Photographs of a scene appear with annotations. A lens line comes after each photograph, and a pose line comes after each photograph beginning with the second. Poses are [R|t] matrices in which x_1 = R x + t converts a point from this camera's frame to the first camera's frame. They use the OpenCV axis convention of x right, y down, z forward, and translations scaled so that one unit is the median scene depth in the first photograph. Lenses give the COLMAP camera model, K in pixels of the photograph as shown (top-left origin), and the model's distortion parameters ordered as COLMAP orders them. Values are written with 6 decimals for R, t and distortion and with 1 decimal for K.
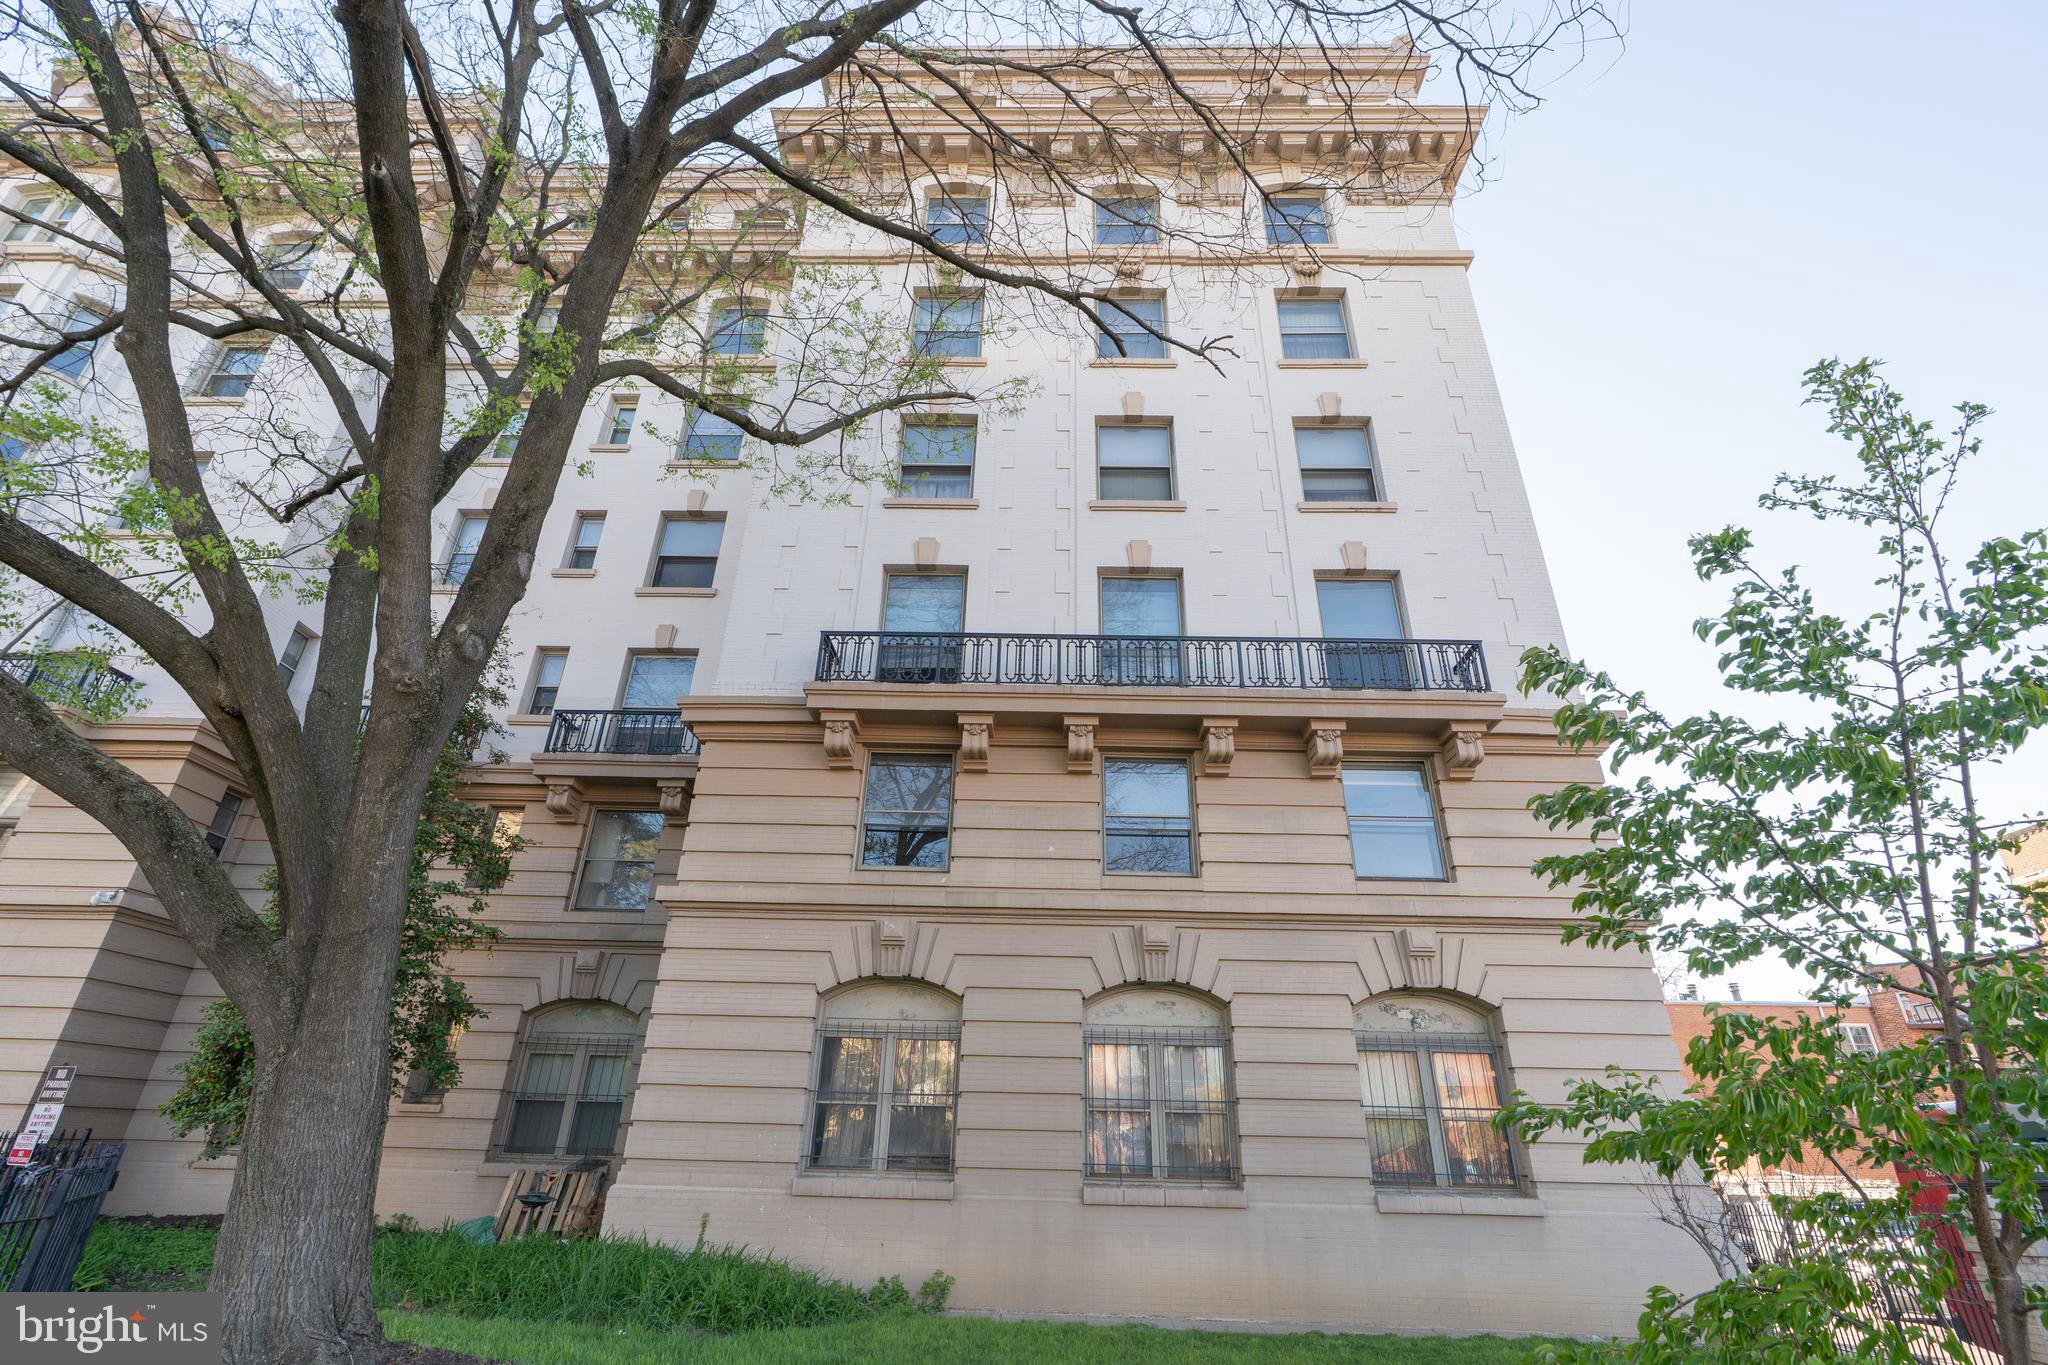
lens RADIAL K [[874.4, 0, 1024.0], [0, 874.4, 682.5], [0, 0, 1]] dist [-0.010924, 0.002154]
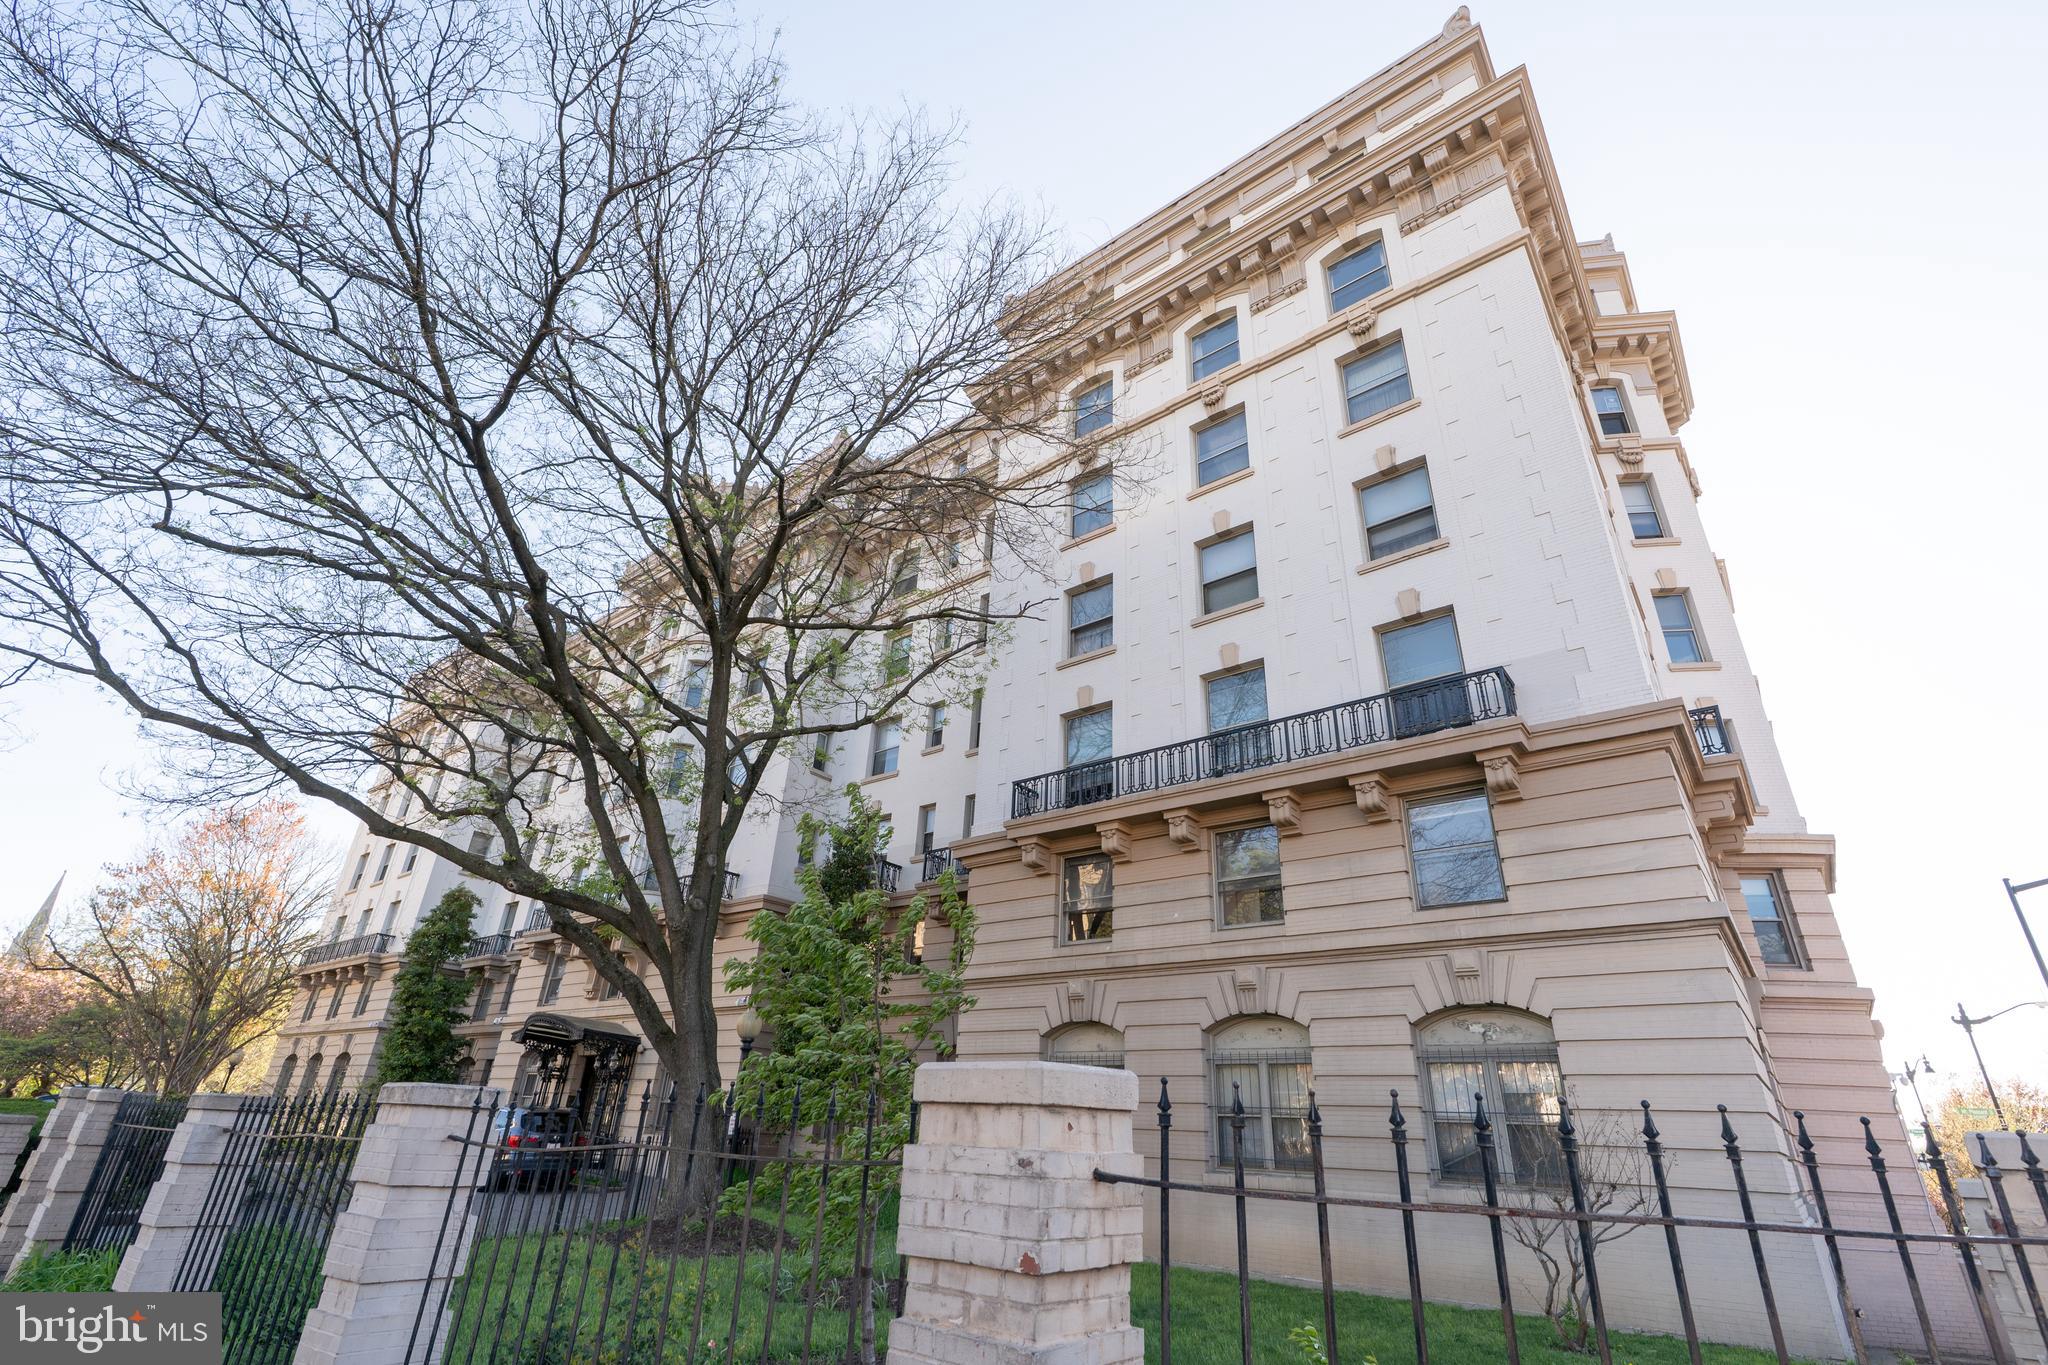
lens RADIAL K [[874.4, 0, 1024.0], [0, 874.4, 682.5], [0, 0, 1]] dist [-0.010924, 0.002154]
pose [[0.797165, -0.267304, -0.541365, 0.549824], [0.247319, 0.962545, -0.111086, -0.047006], [0.550782, -0.045336, 0.833417, -0.166217]]
